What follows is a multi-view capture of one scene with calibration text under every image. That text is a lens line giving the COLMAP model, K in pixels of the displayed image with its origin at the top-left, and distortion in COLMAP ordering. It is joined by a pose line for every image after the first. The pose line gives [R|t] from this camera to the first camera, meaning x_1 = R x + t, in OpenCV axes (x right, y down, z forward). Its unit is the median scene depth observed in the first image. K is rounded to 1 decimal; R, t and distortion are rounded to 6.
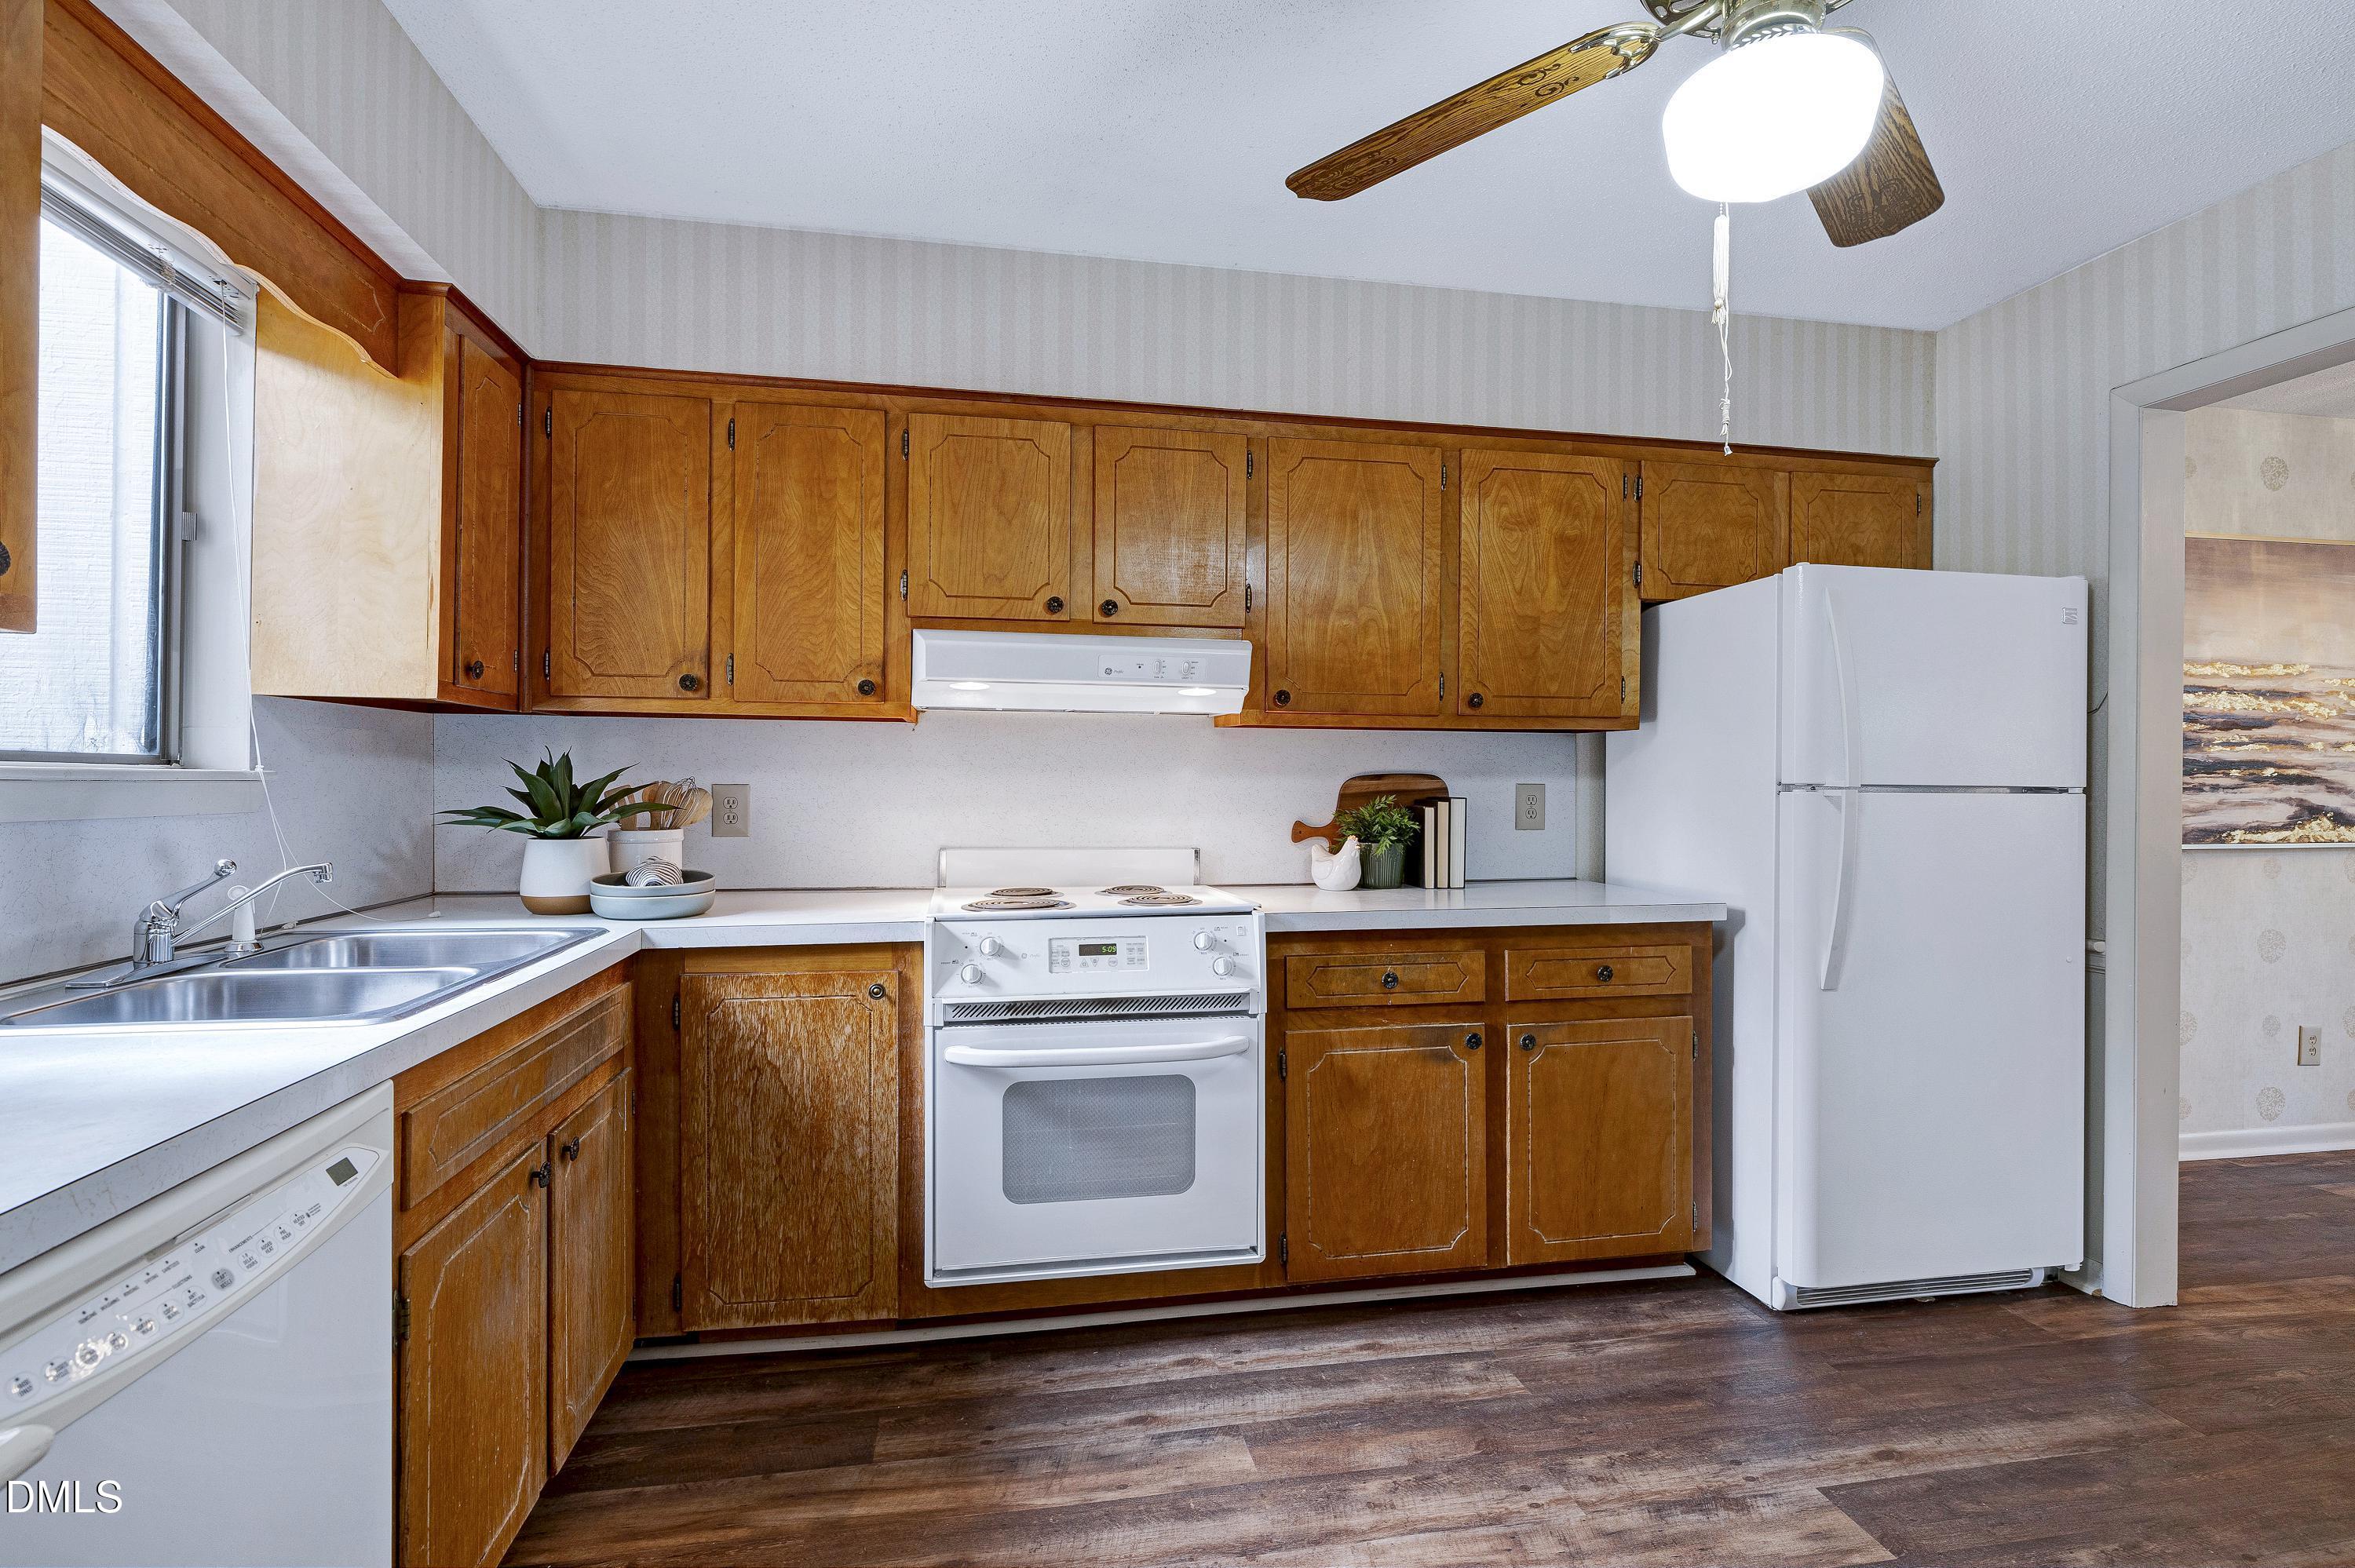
lens RADIAL K [[1100.1, 0, 1176.1], [0, 1100.1, 776.0], [0, 0, 1]] dist [-0.000101, 0.000497]
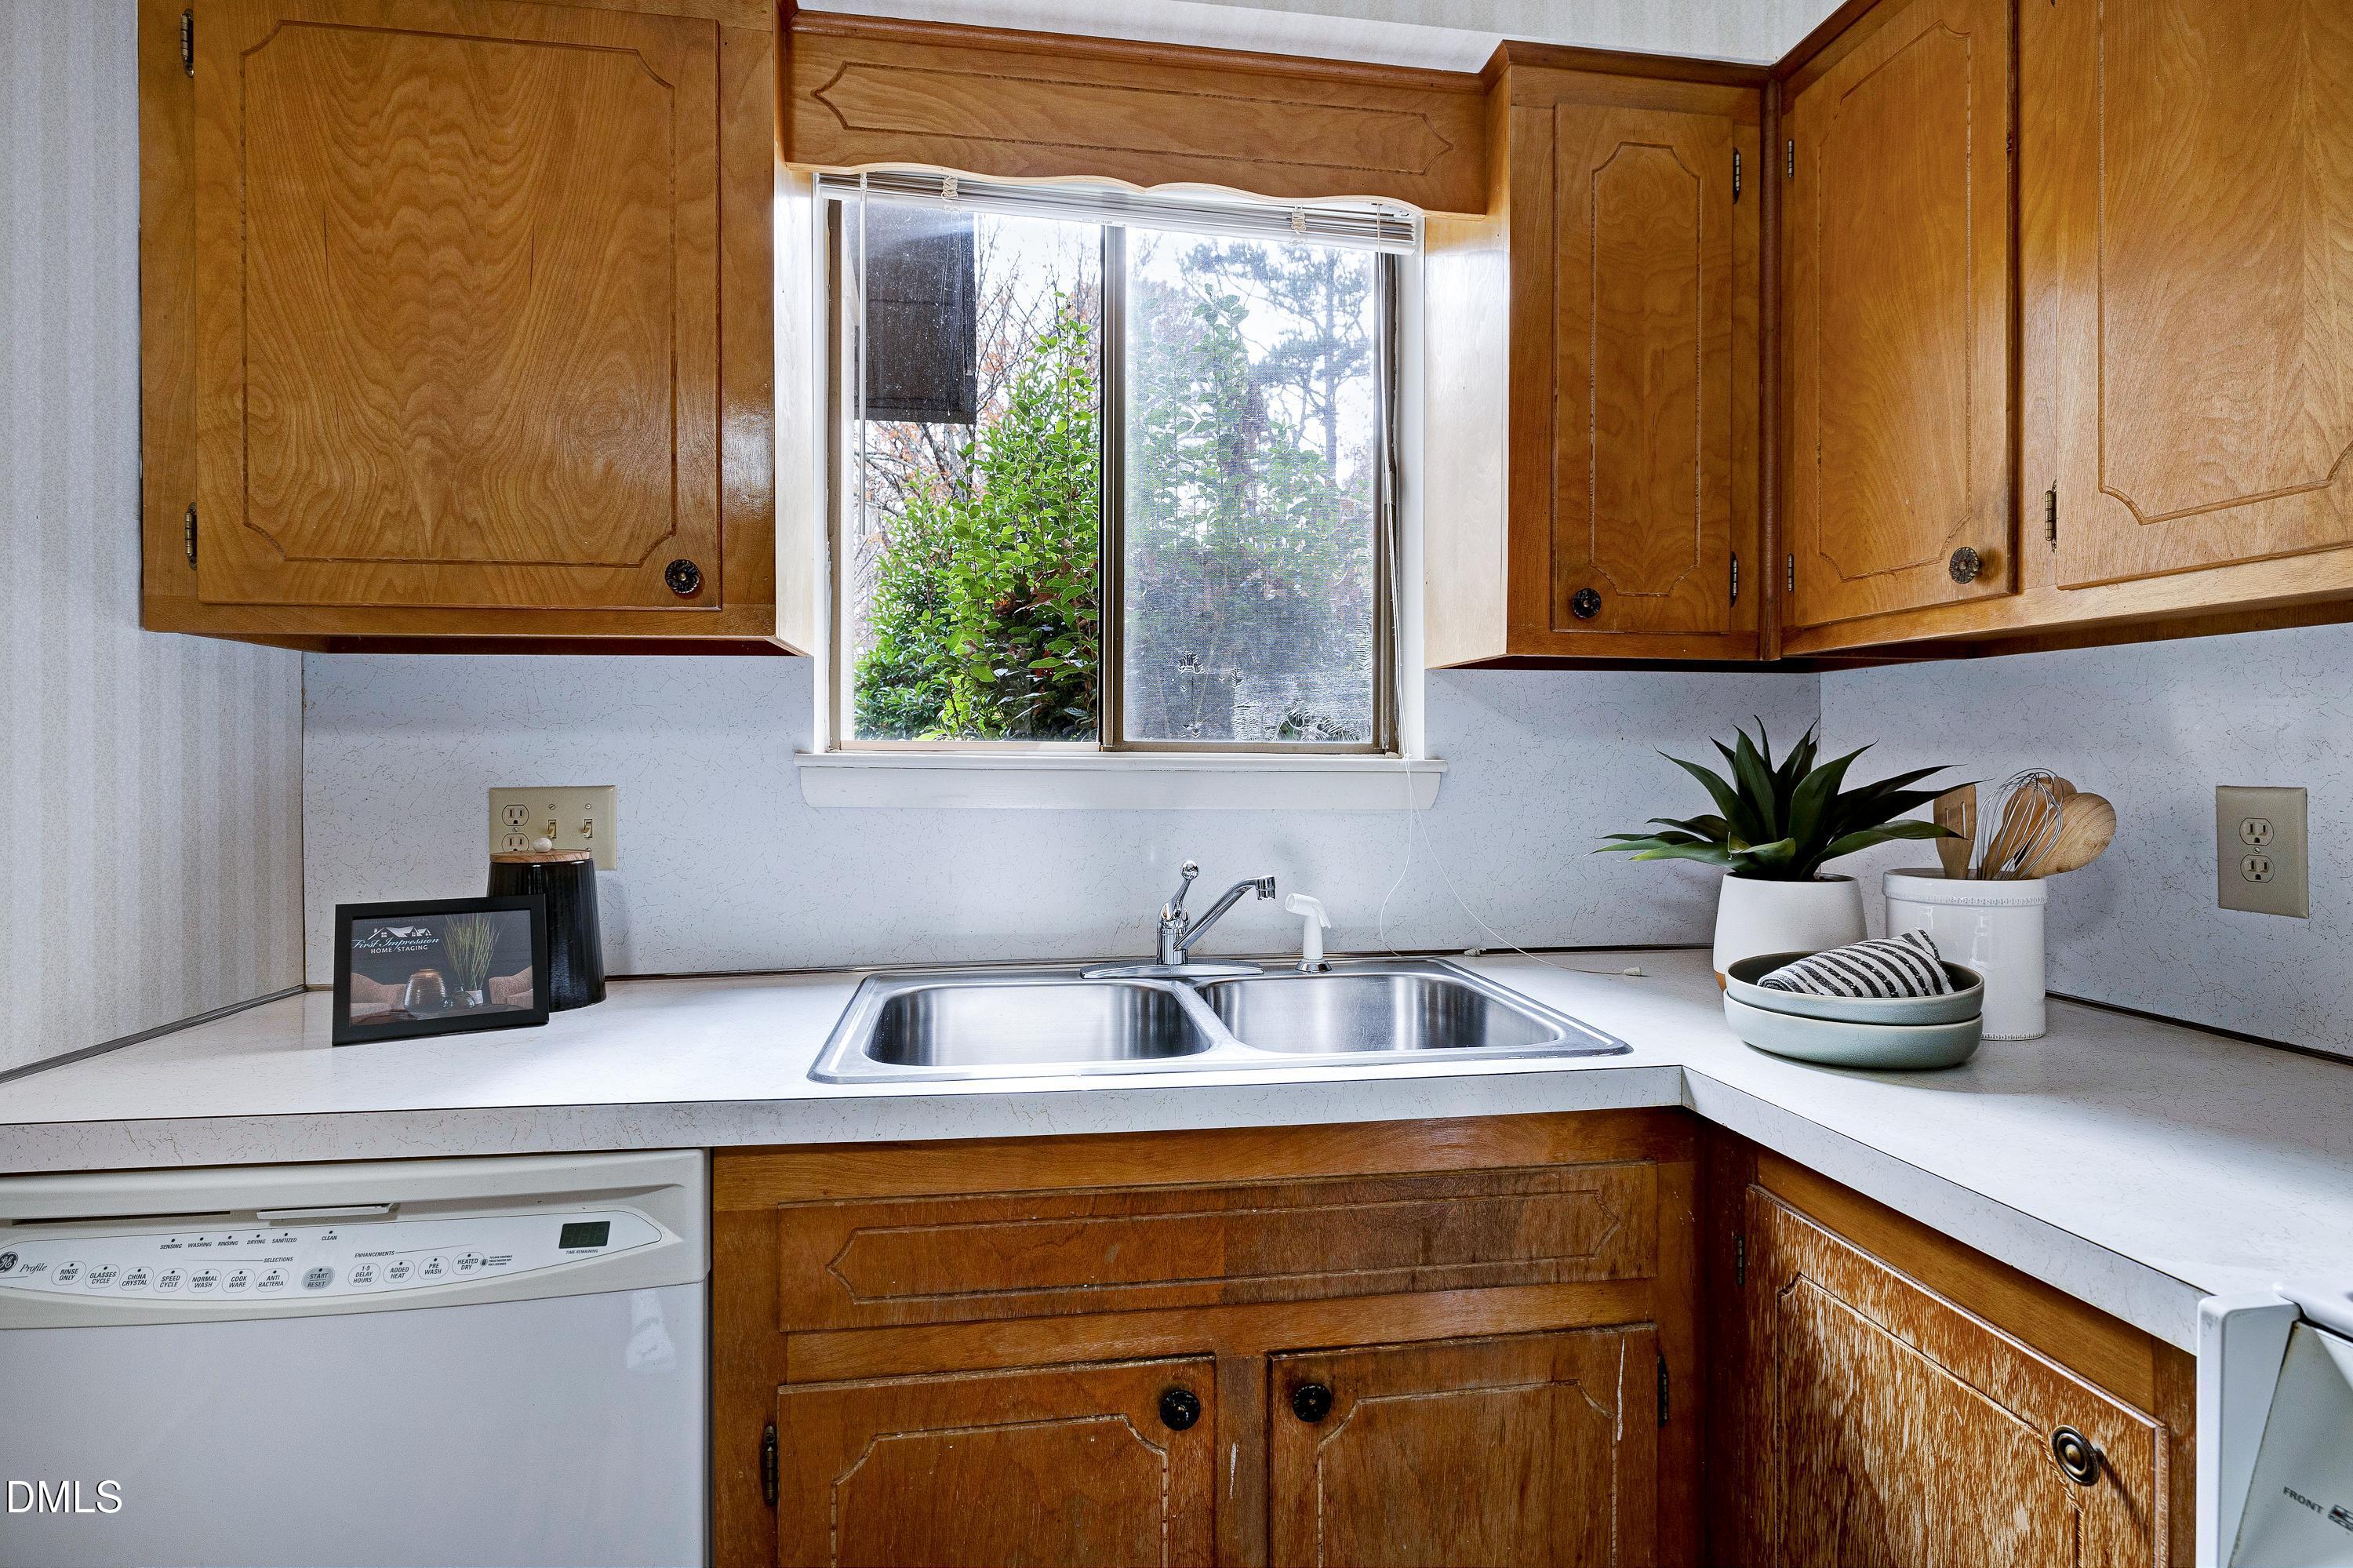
lens RADIAL K [[1201.3, 0, 1157.4], [0, 1201.3, 758.3], [0, 0, 1]] dist [-0.004039, -0.000140]
pose [[-0.027856, -0.004922, -0.999600, 0.073910], [-0.001227, 0.999987, -0.004890, -0.000839], [0.999611, 0.001090, -0.027862, 0.717506]]
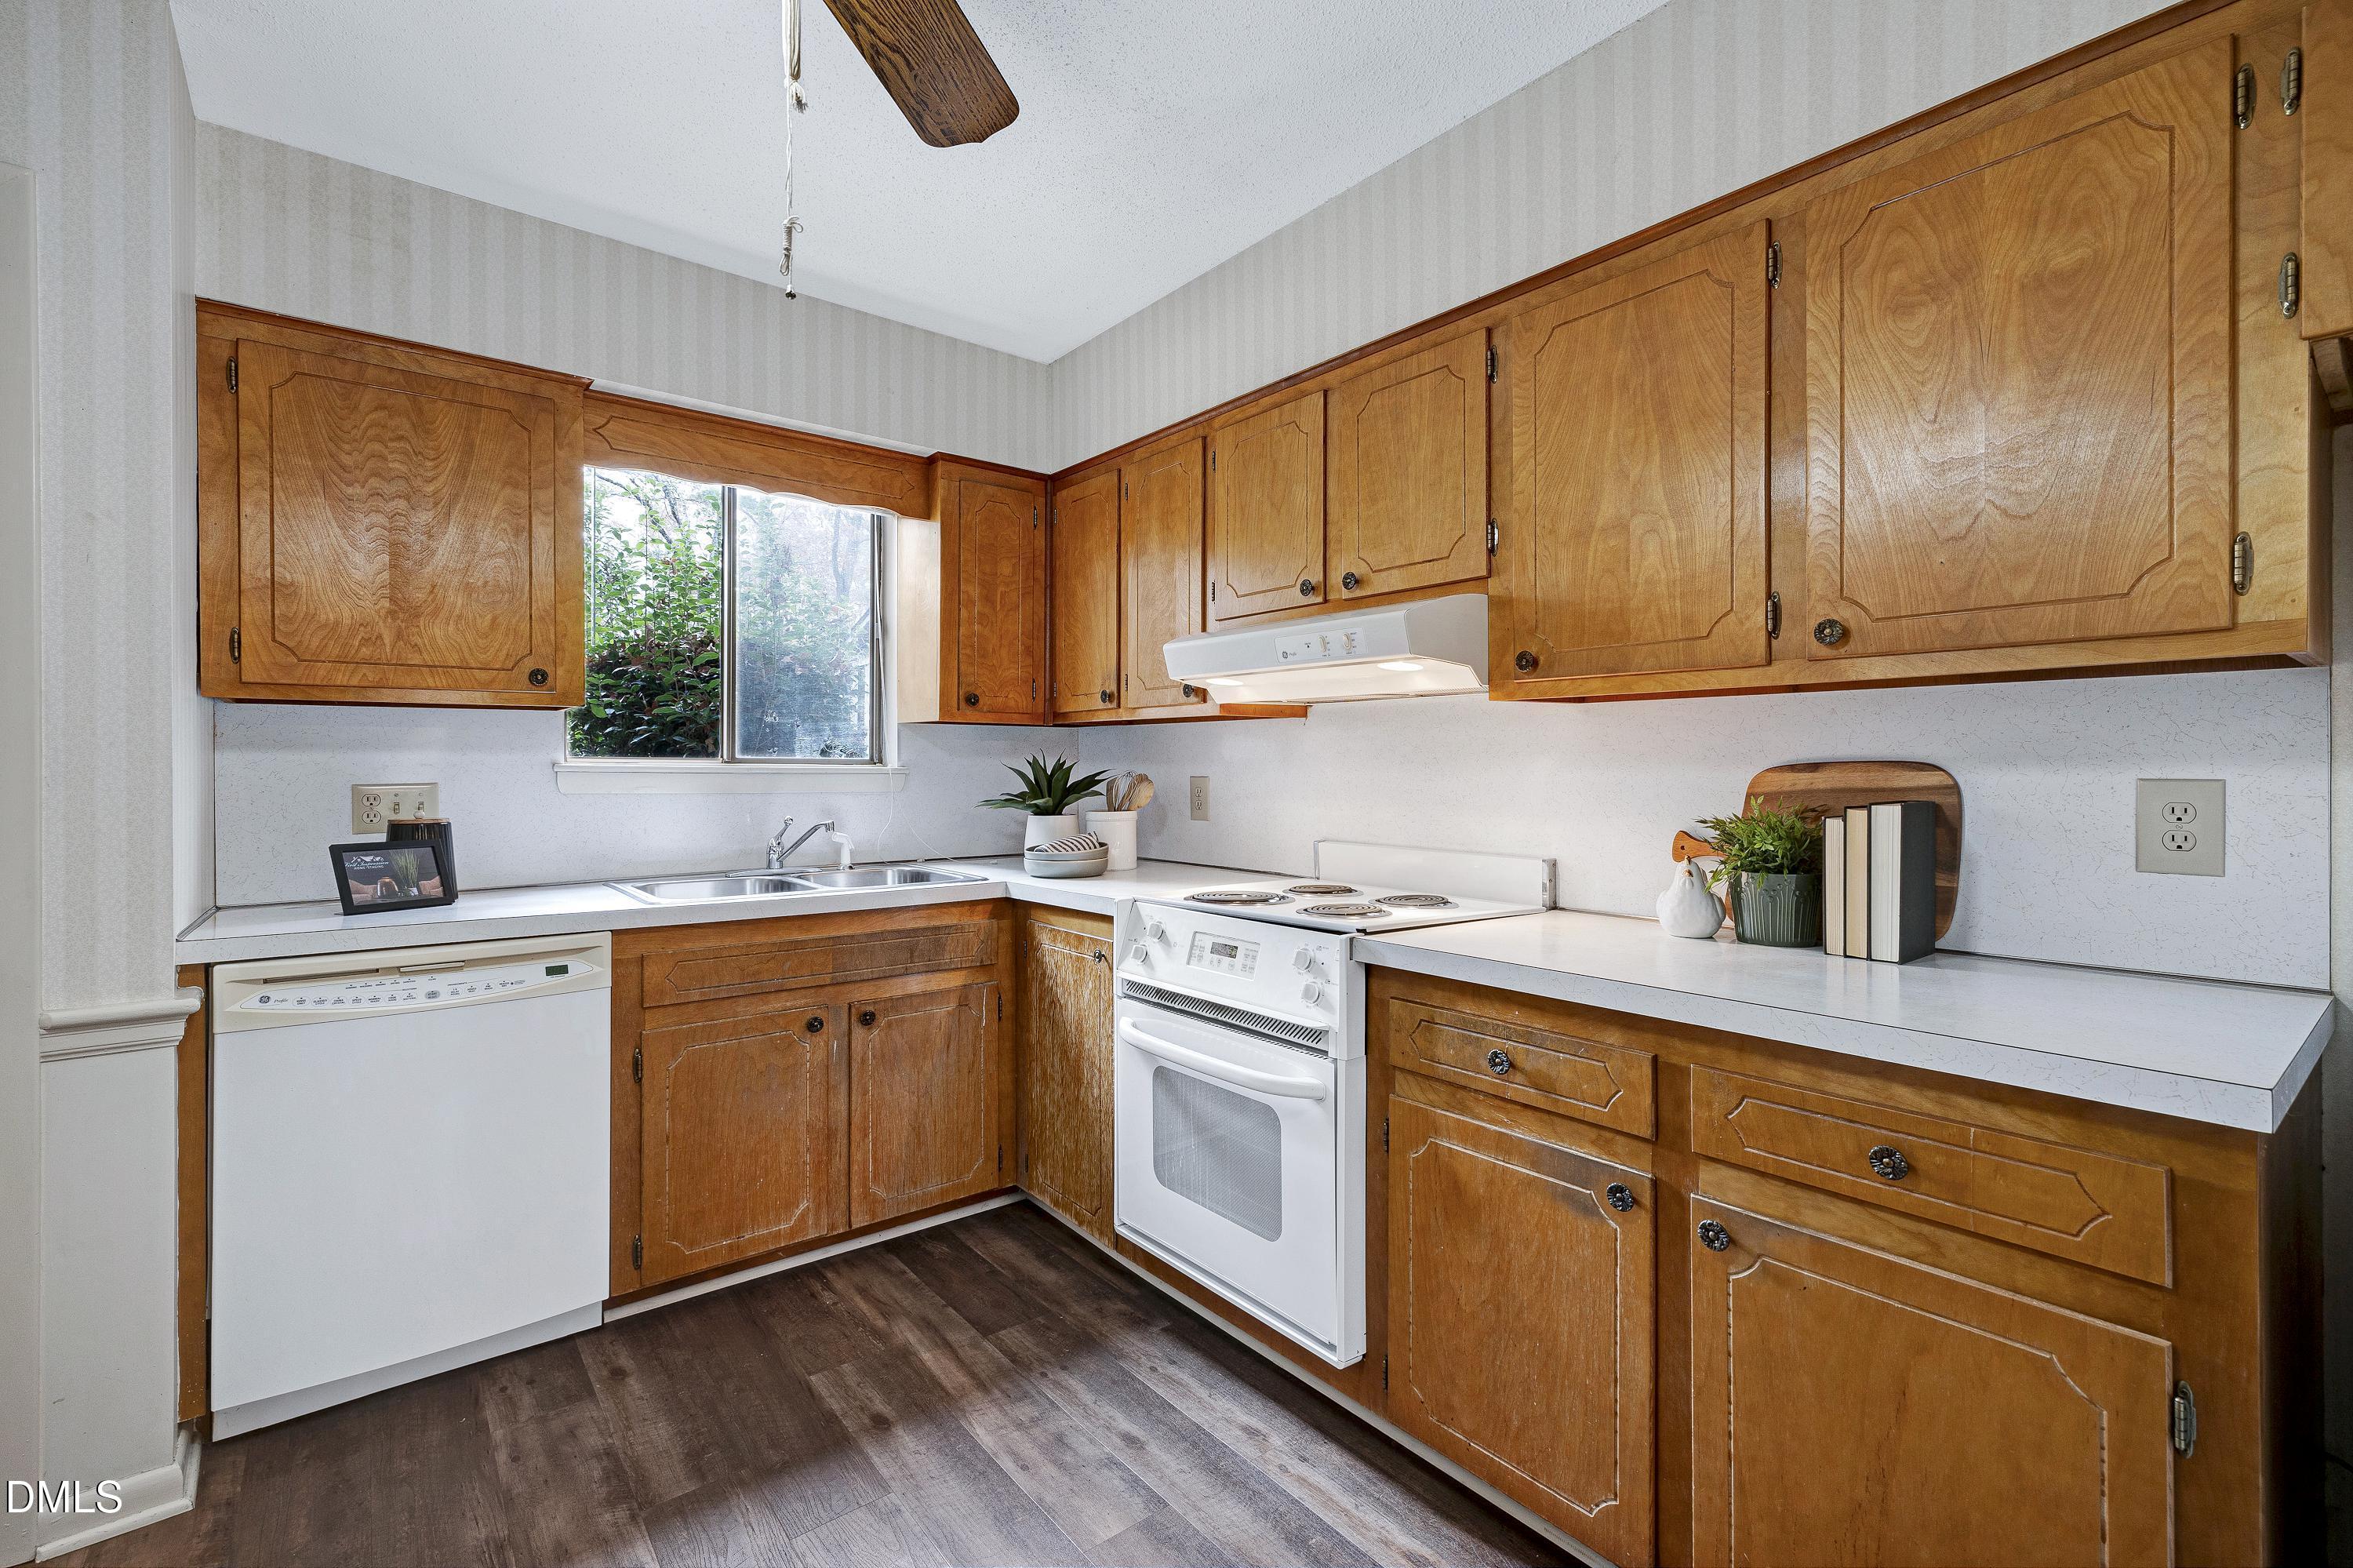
lens RADIAL K [[1043.5, 0, 1181.3], [0, 1043.5, 764.7], [0, 0, 1]] dist [0.011083, -0.000116]
pose [[0.479331, -0.008023, -0.877598, 0.701527], [0.002693, 0.999967, -0.007672, 0.003942], [0.877630, 0.001314, 0.479337, 0.530038]]
